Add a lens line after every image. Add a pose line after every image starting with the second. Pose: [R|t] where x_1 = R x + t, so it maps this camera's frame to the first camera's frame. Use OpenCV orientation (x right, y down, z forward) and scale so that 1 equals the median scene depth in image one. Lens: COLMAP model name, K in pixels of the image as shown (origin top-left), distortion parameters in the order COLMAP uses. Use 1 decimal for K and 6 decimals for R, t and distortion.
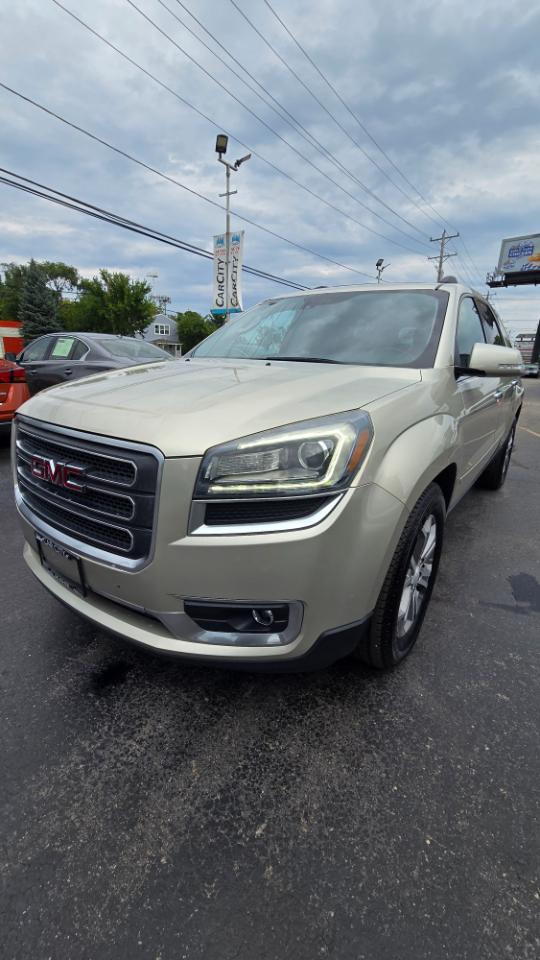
lens RADIAL K [[396.9, 0, 266.6], [0, 396.9, 478.1], [0, 0, 1]] dist [-0.001335, 0.000494]
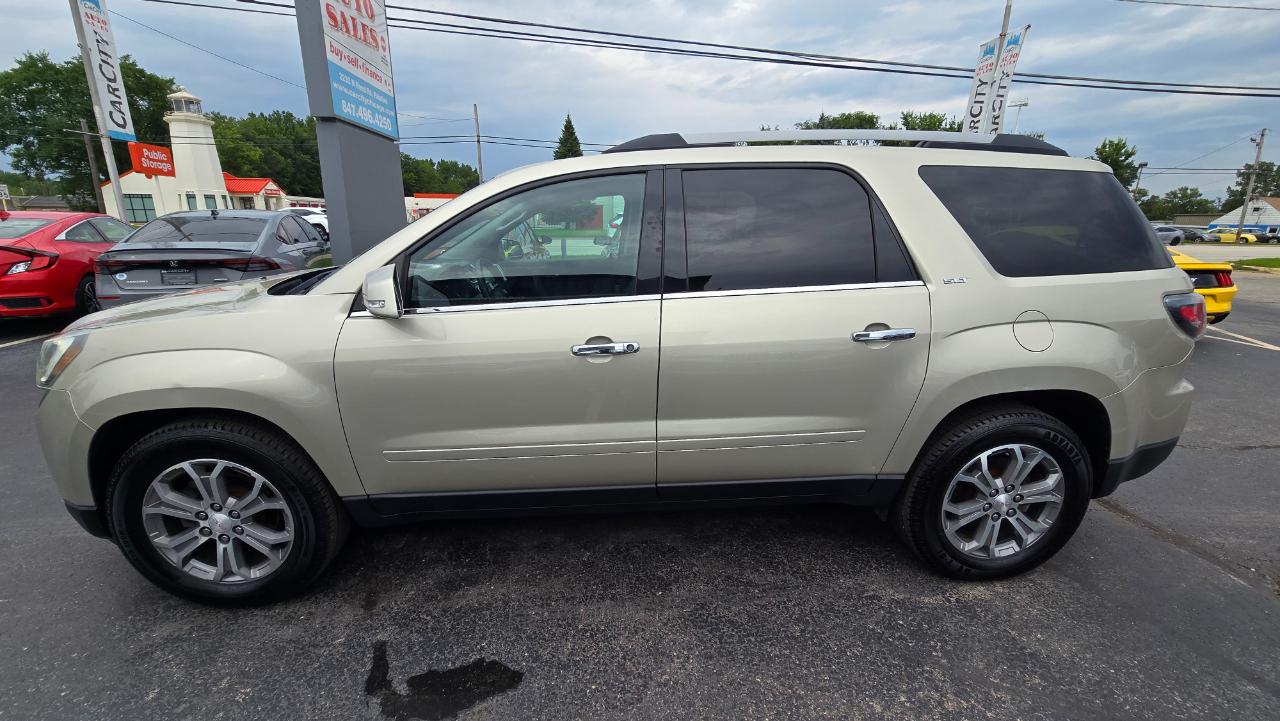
lens RADIAL K [[529.1, 0, 640.0], [0, 529.1, 360.5], [0, 0, 1]] dist [-0.001335, 0.000494]
pose [[0.640316, 0.182655, -0.746078, 2.186039], [-0.217953, 0.974597, 0.051545, -0.455736], [0.736541, 0.129605, 0.663860, 1.046381]]
